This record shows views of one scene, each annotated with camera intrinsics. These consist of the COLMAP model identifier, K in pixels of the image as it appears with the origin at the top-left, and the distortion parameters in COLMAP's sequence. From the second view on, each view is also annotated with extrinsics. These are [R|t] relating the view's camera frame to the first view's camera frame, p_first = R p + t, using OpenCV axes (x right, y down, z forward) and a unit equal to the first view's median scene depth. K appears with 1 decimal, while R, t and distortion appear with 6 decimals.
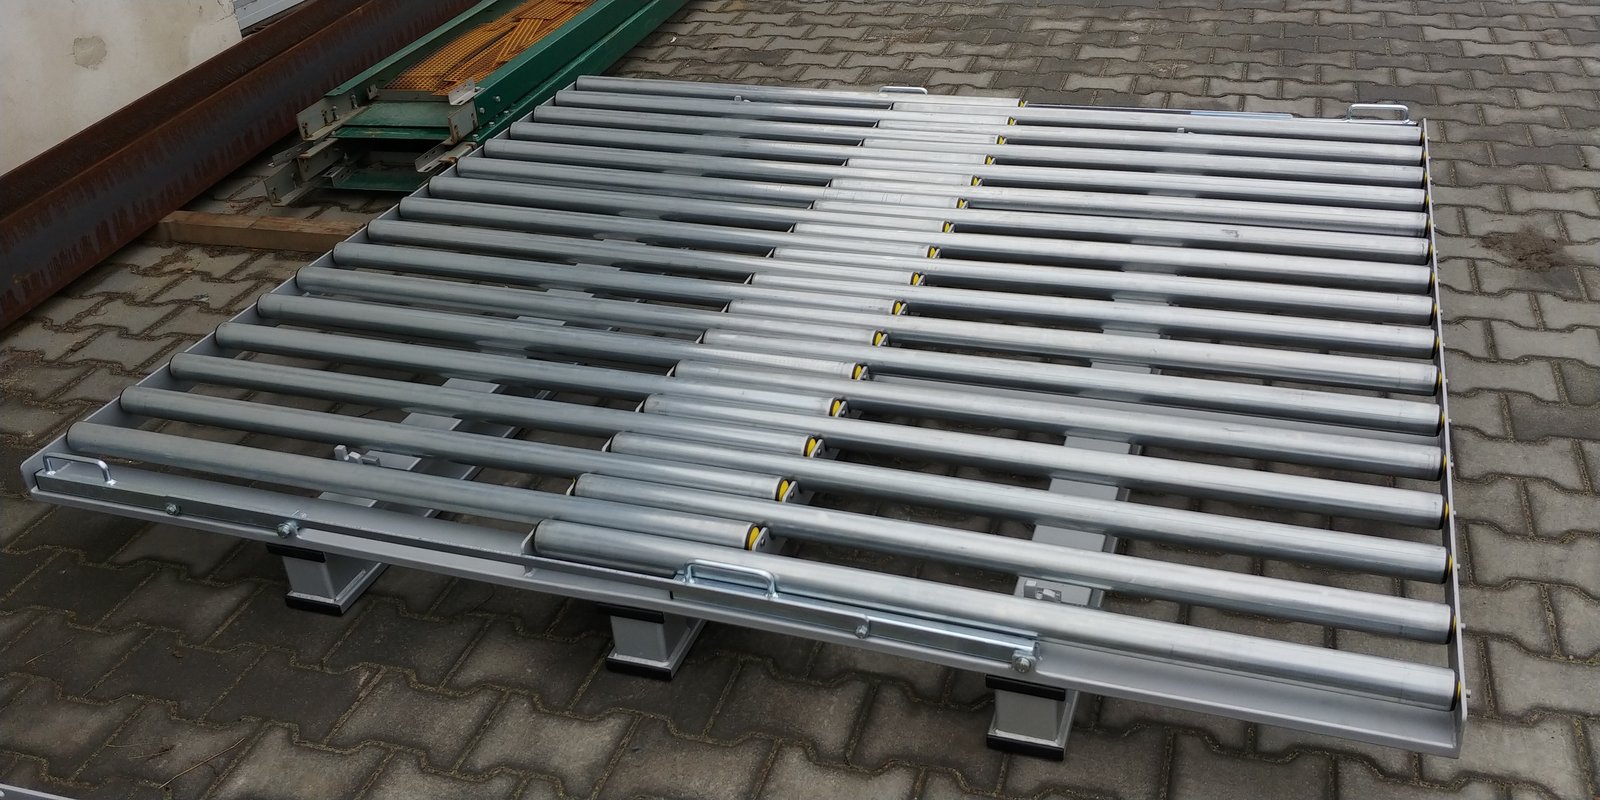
lens RADIAL K [[1376.8, 0, 802.5], [0, 1376.8, 403.2], [0, 0, 1]] dist [-0.004102, -0.029242]
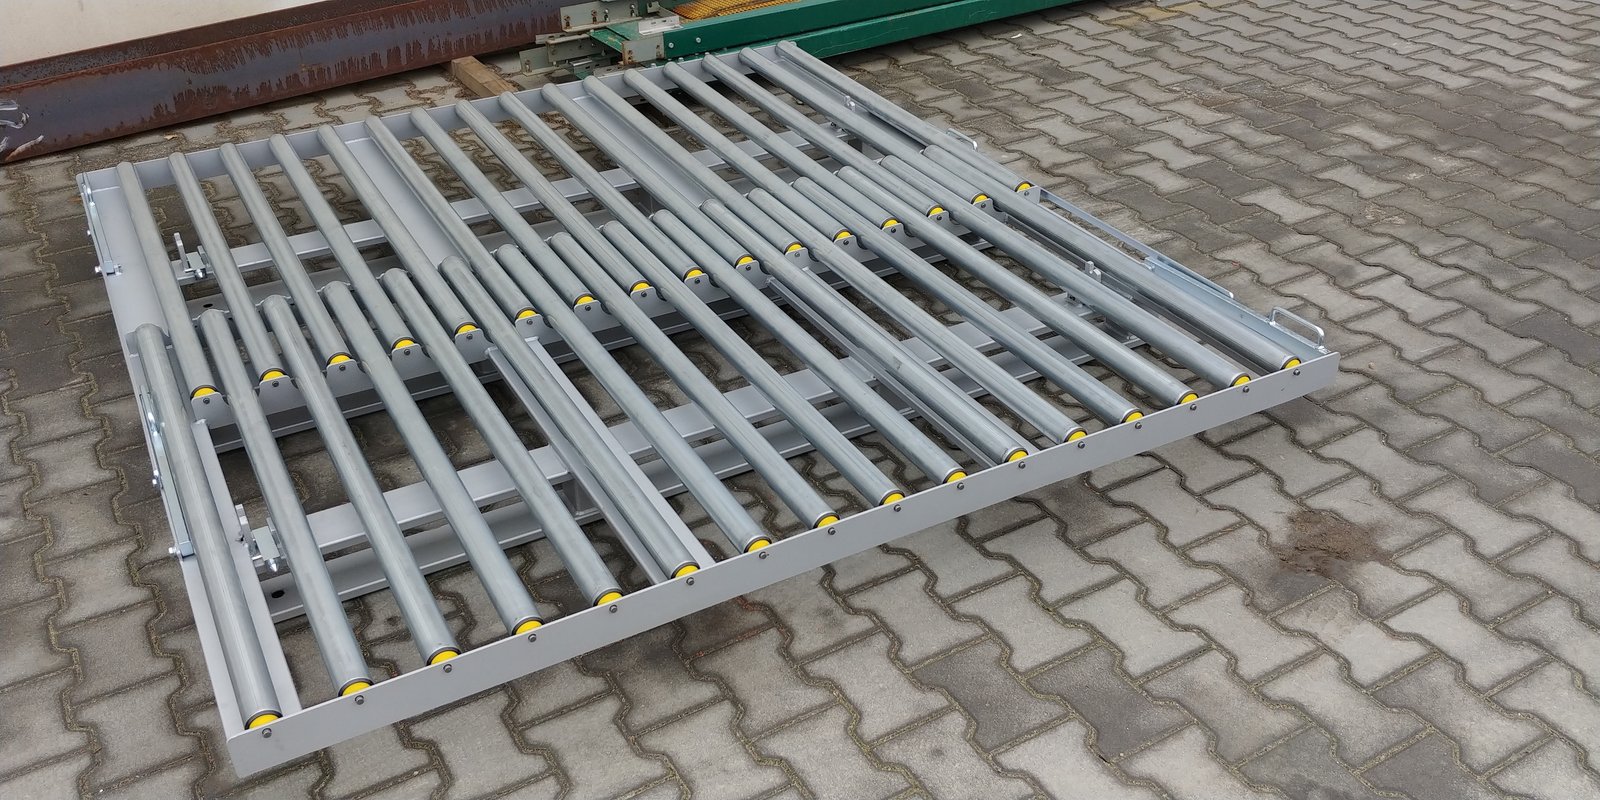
lens RADIAL K [[1376.8, 0, 800.4], [0, 1376.8, 397.5], [0, 0, 1]] dist [-0.004102, -0.029242]
pose [[0.747048, 0.402210, -0.529288, 0.507796], [-0.372321, 0.912753, 0.168106, -0.155363], [0.550723, 0.071481, 0.831621, 0.103620]]
